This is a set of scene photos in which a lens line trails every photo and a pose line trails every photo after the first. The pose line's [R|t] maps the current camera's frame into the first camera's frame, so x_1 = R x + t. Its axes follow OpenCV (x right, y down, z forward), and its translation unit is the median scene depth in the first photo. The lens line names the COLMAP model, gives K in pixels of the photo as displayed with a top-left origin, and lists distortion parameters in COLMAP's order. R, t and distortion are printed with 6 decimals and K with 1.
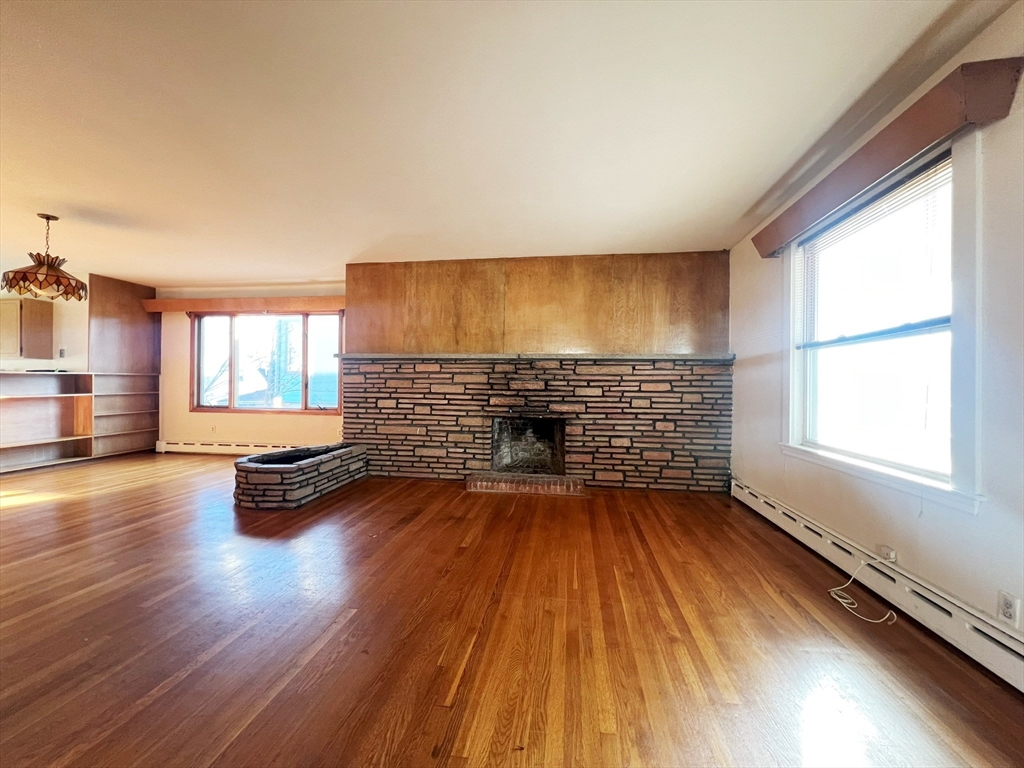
lens RADIAL K [[407.4, 0, 512.2], [0, 407.4, 383.7], [0, 0, 1]] dist [-0.002407, -0.000511]
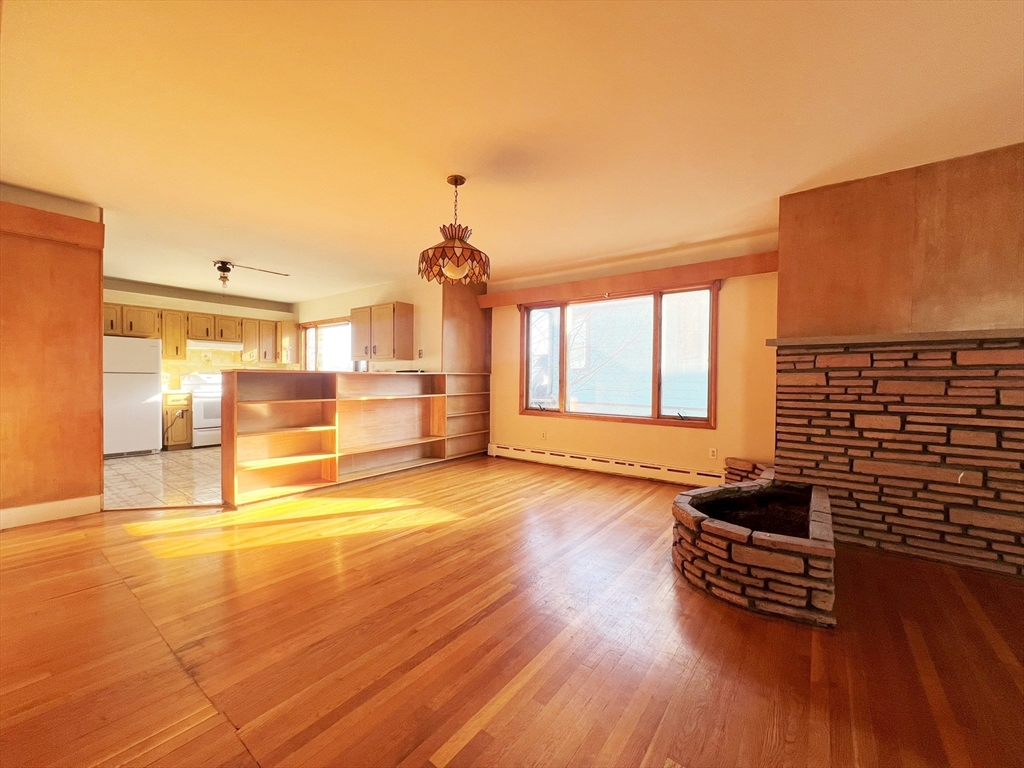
lens RADIAL K [[407.4, 0, 511.3], [0, 407.4, 381.9], [0, 0, 1]] dist [-0.002407, -0.000511]
pose [[0.874546, 0.001296, -0.484940, -0.476755], [0.000916, 0.999990, 0.004324, -0.010724], [0.484941, -0.004226, 0.874537, 0.250793]]
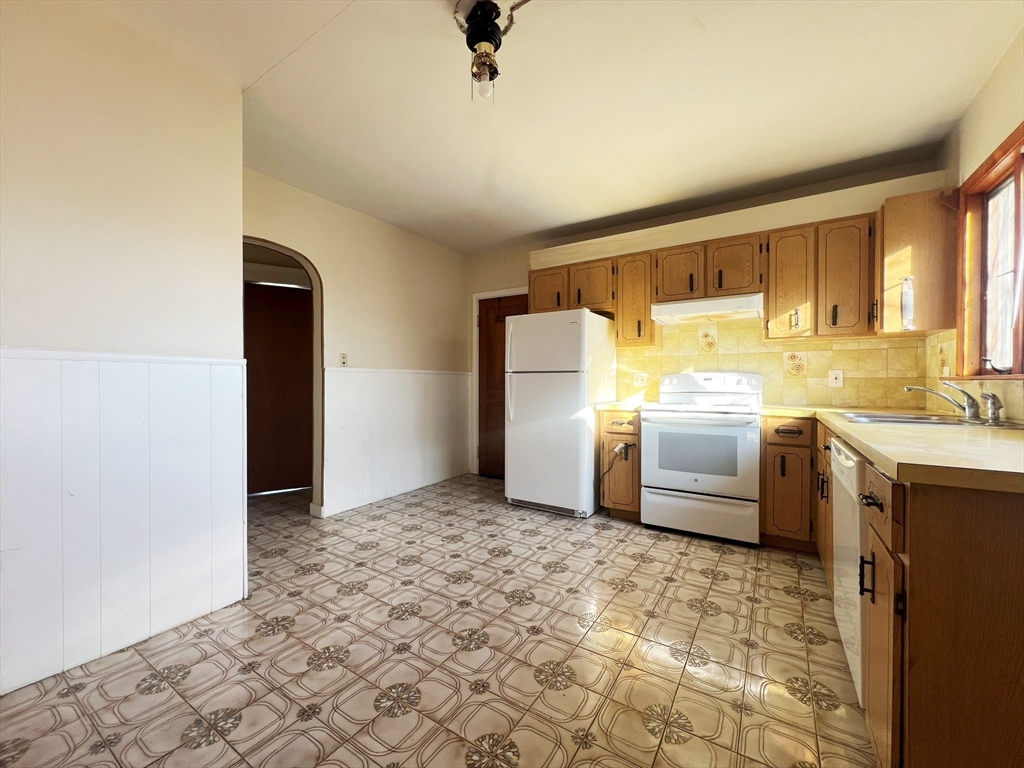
lens RADIAL K [[407.4, 0, 510.7], [0, 407.4, 383.4], [0, 0, 1]] dist [-0.002407, -0.000511]
pose [[-0.418267, -0.007183, -0.908296, -0.926250], [-0.002195, 0.999974, -0.006897, -0.009278], [0.908321, -0.000891, -0.418272, 0.626294]]
